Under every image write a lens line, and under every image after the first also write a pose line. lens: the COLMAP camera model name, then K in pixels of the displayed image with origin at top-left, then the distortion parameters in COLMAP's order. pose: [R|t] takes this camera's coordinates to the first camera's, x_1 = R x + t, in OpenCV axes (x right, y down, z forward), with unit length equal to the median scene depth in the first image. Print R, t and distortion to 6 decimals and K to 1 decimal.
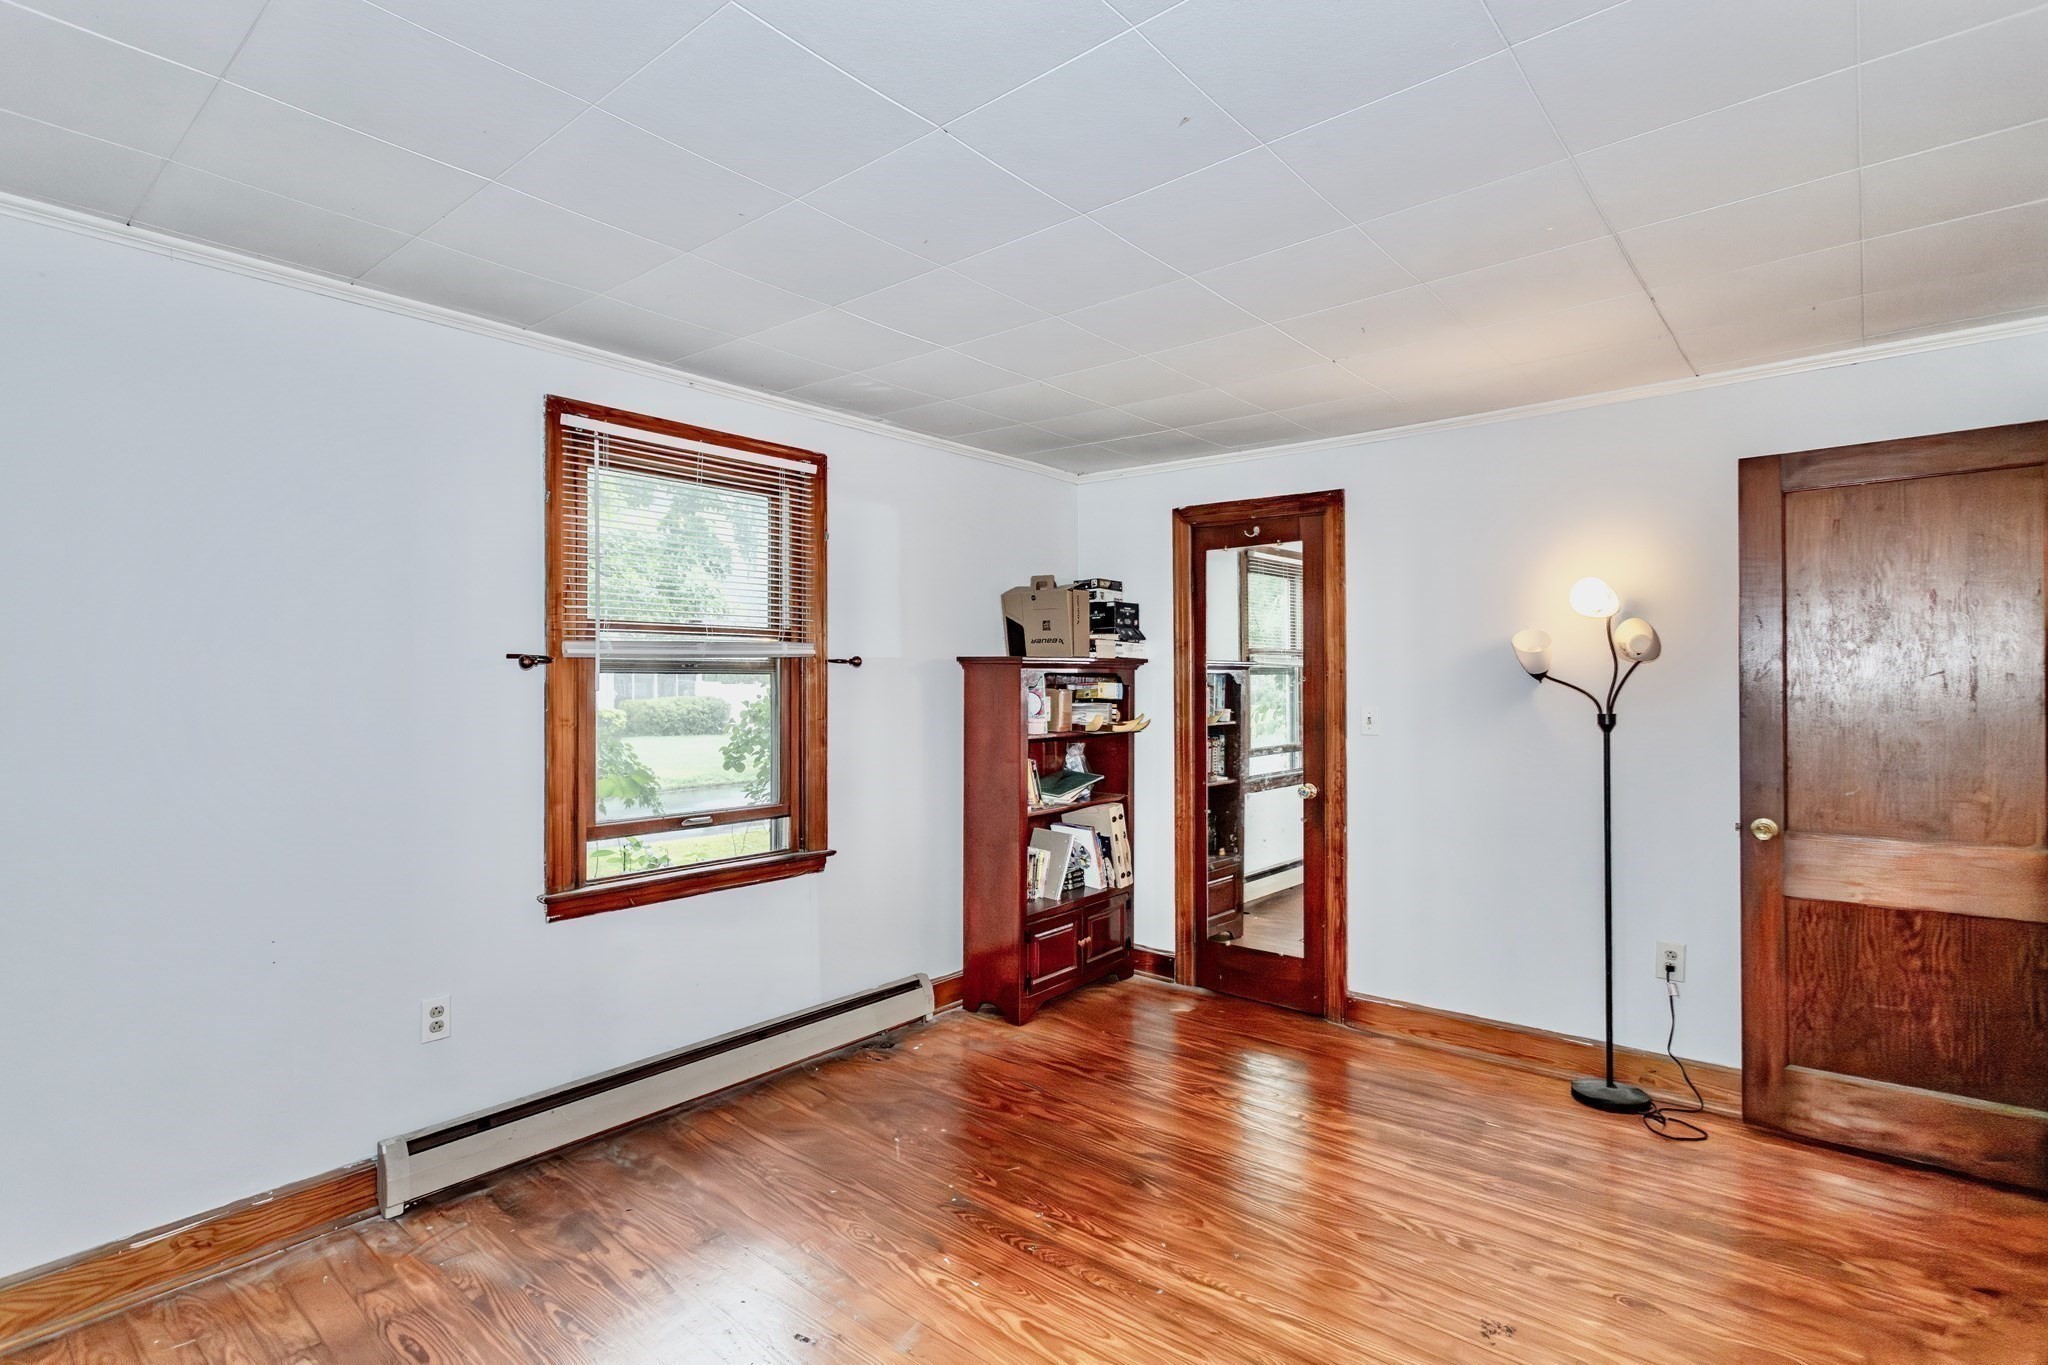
lens RADIAL K [[980.3, 0, 1017.7], [0, 980.3, 679.9], [0, 0, 1]] dist [0.003442, 0.000868]
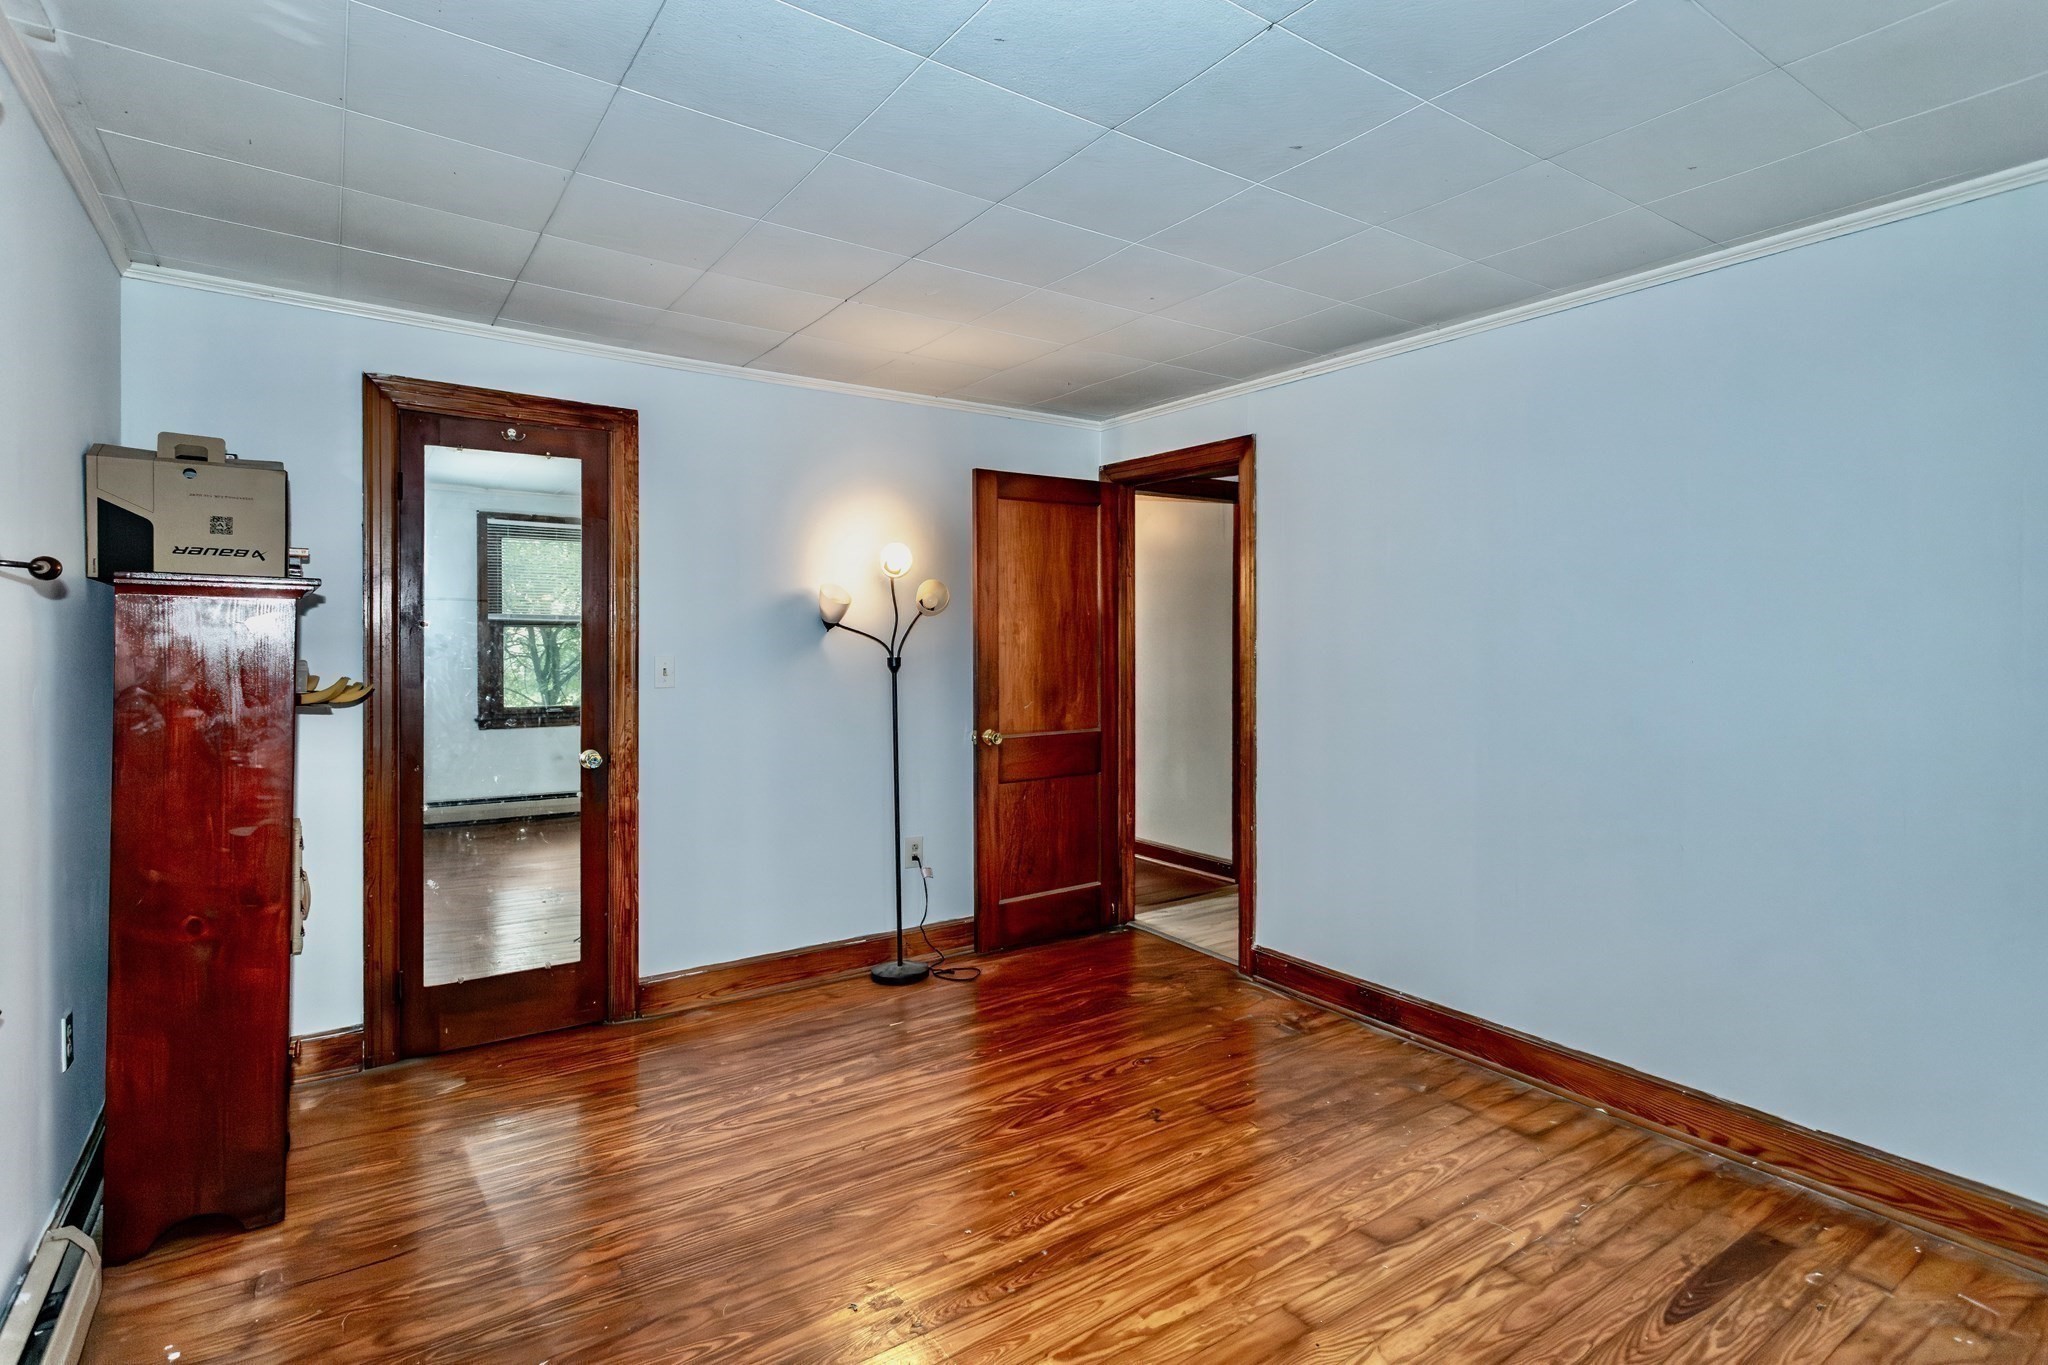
lens RADIAL K [[1016.5, 0, 1039.8], [0, 1016.5, 647.4], [0, 0, 1]] dist [-0.000217, -0.000394]
pose [[0.253221, -0.003951, 0.967400, -0.540609], [-0.004712, 0.999975, 0.005318, 0.013933], [-0.967397, -0.005905, 0.253196, 0.495650]]
